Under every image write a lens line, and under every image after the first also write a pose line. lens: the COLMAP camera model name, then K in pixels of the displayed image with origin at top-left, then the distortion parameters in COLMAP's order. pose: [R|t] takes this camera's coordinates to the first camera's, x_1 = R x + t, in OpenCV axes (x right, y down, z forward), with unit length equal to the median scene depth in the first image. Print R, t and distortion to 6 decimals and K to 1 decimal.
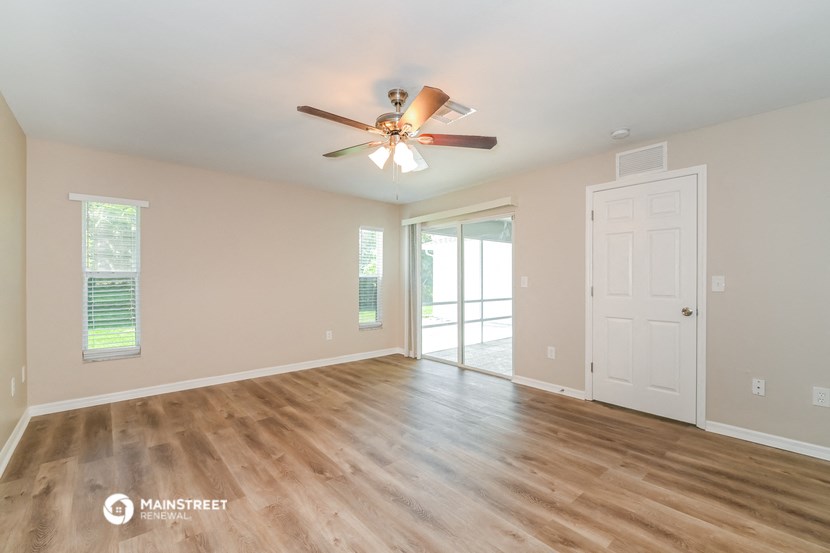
lens RADIAL K [[355.0, 0, 414.9], [0, 355.0, 275.1], [0, 0, 1]] dist [-0.001552, -0.000169]
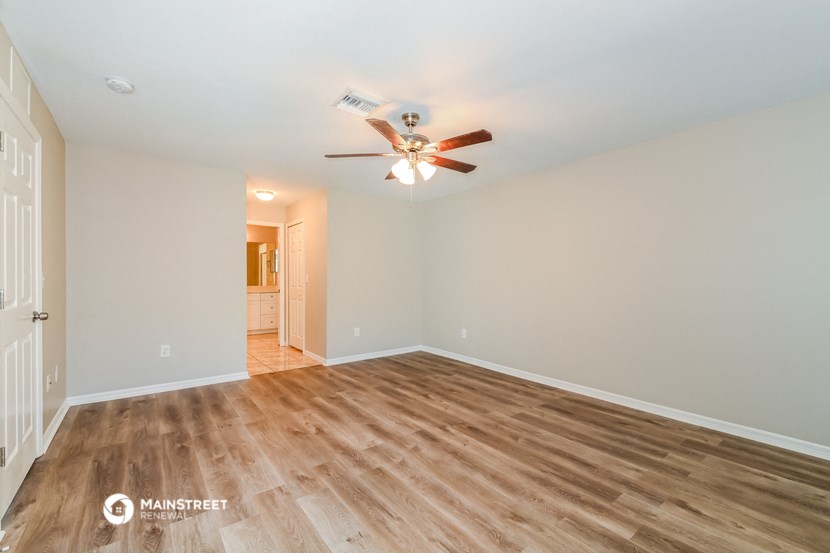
lens RADIAL K [[355.0, 0, 413.7], [0, 355.0, 277.1], [0, 0, 1]] dist [-0.001552, -0.000169]
pose [[-0.997758, -0.002944, 0.066860, -0.135696], [-0.003700, 0.999931, -0.011189, 0.027823], [-0.066823, -0.011411, -0.997700, 2.151415]]
